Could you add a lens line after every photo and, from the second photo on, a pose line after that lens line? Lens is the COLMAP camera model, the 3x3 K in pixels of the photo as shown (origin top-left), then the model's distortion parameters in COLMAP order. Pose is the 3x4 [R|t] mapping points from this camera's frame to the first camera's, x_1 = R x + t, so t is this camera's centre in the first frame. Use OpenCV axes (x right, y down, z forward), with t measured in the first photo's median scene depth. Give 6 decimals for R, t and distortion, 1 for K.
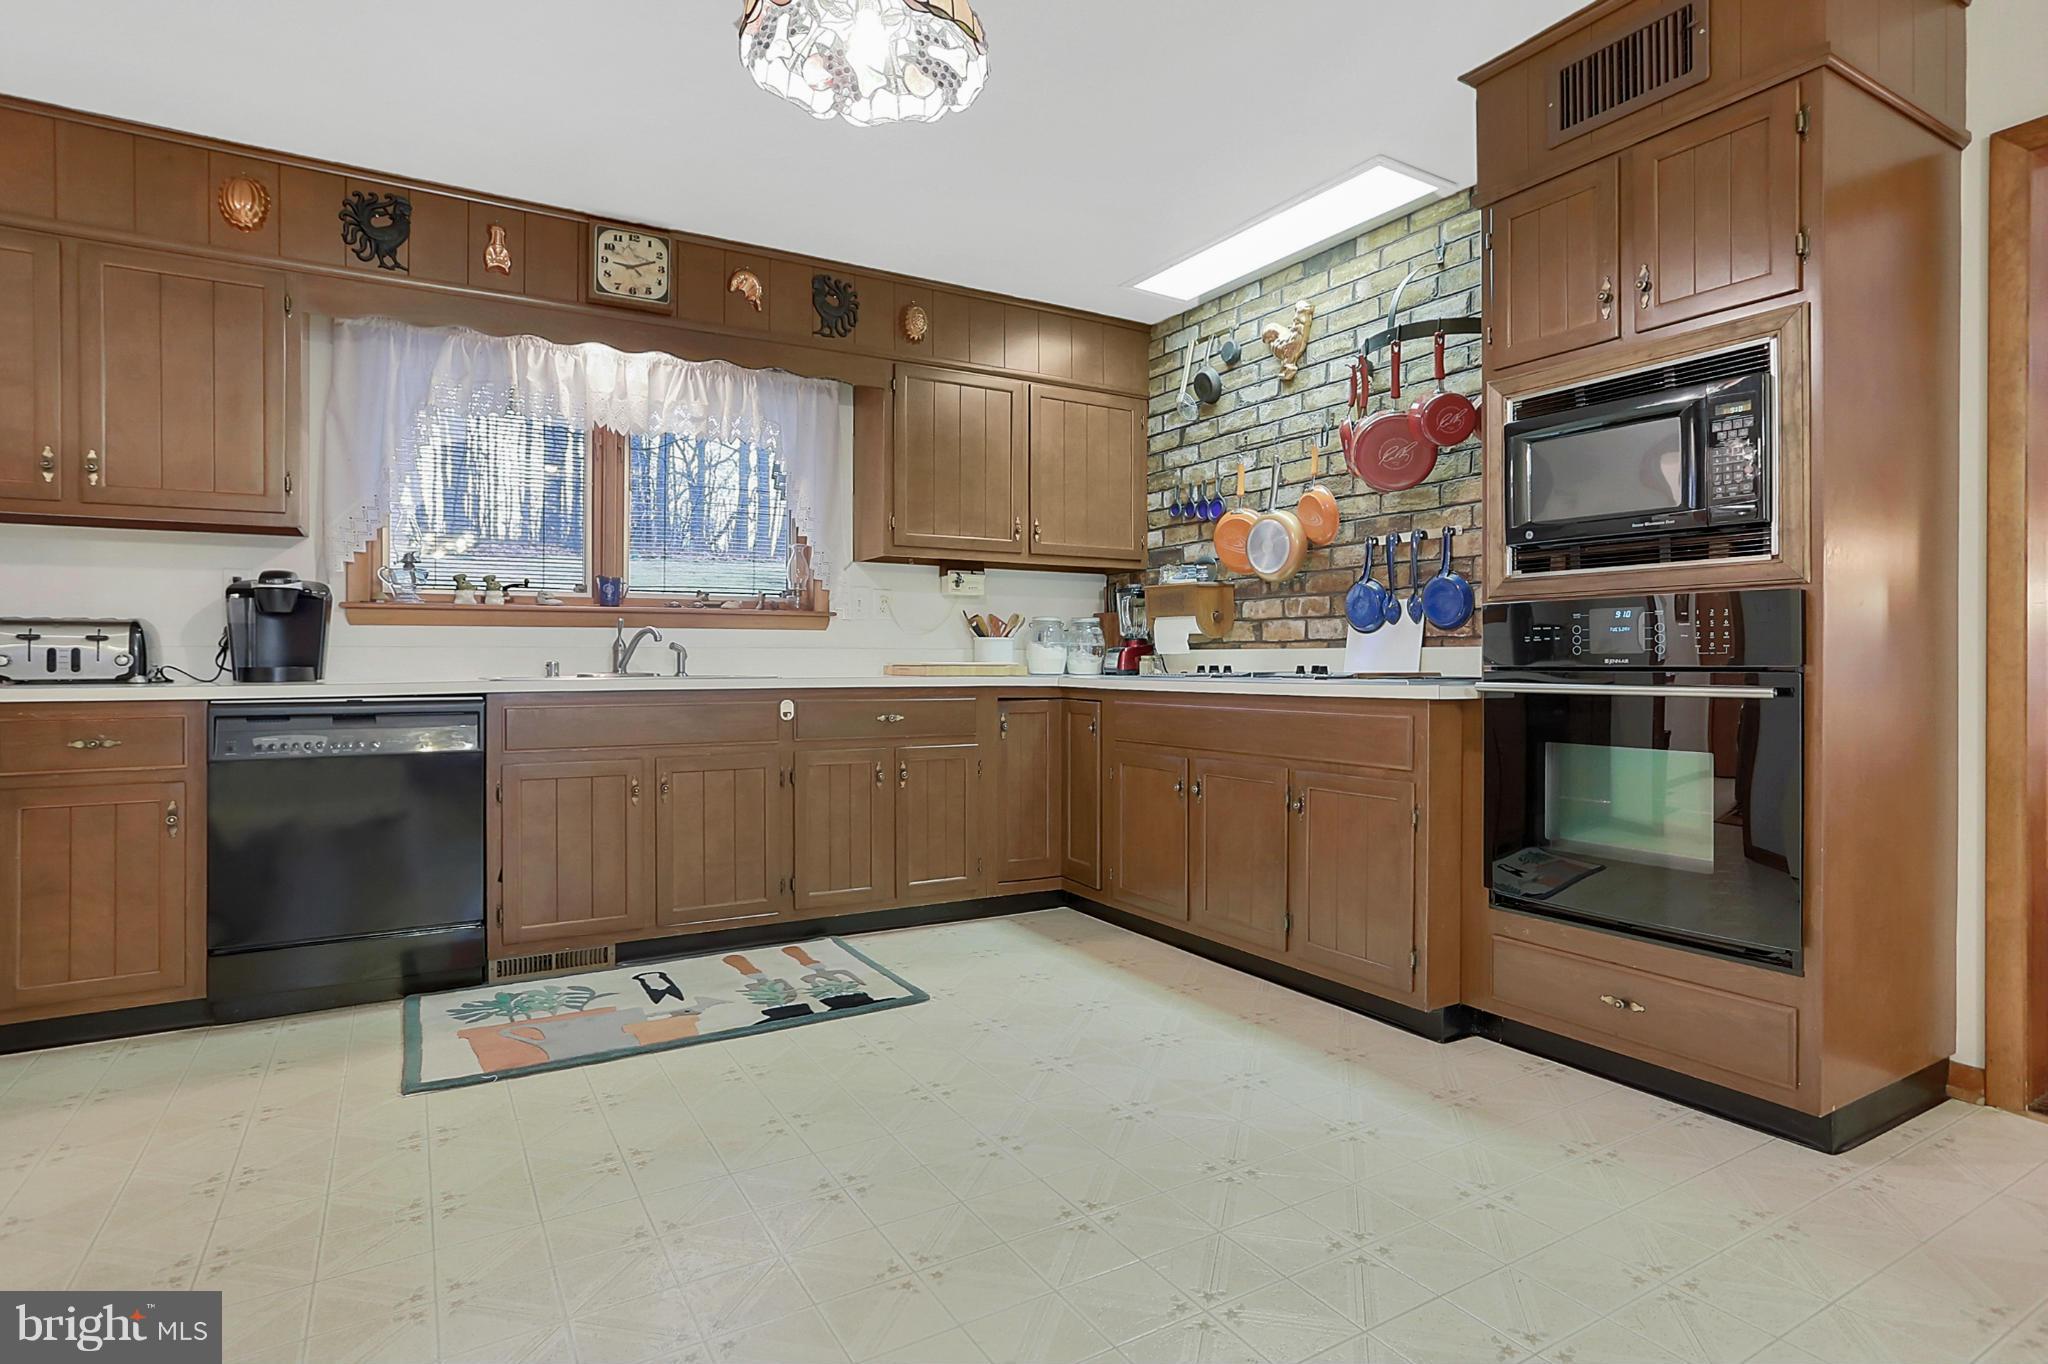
lens RADIAL K [[1063.8, 0, 1017.9], [0, 1063.8, 644.6], [0, 0, 1]] dist [-0.015118, 0.001299]
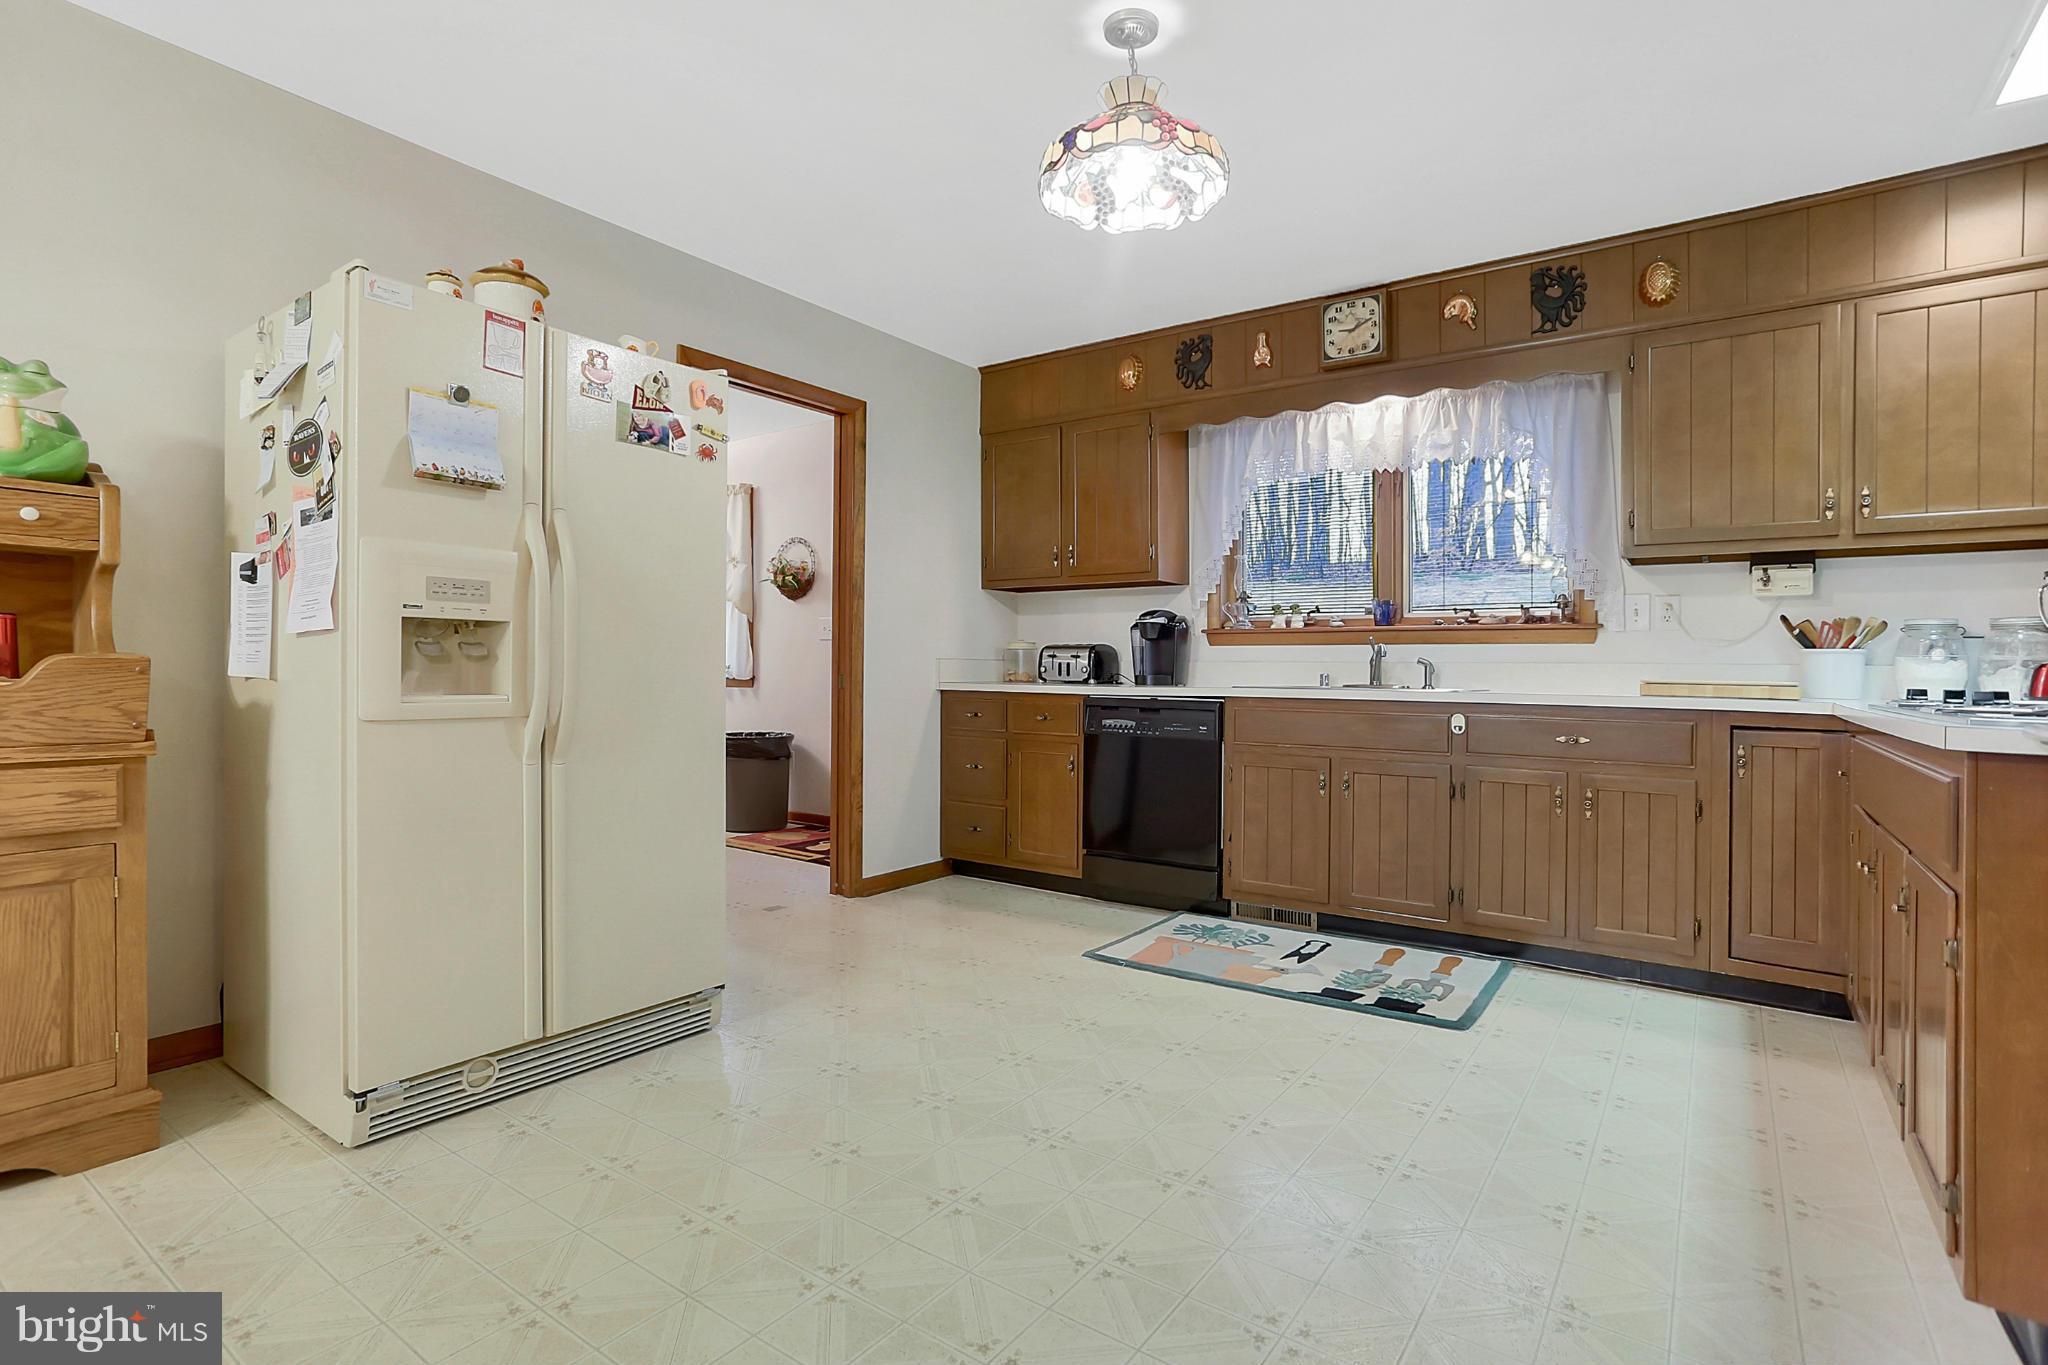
lens RADIAL K [[994.4, 0, 987.1], [0, 994.4, 668.9], [0, 0, 1]] dist [-0.037934, 0.014918]
pose [[0.397487, 0.005228, -0.917593, 0.479448], [0.000289, 0.999983, 0.005822, 0.004021], [0.917608, -0.002580, 0.397478, 0.222802]]
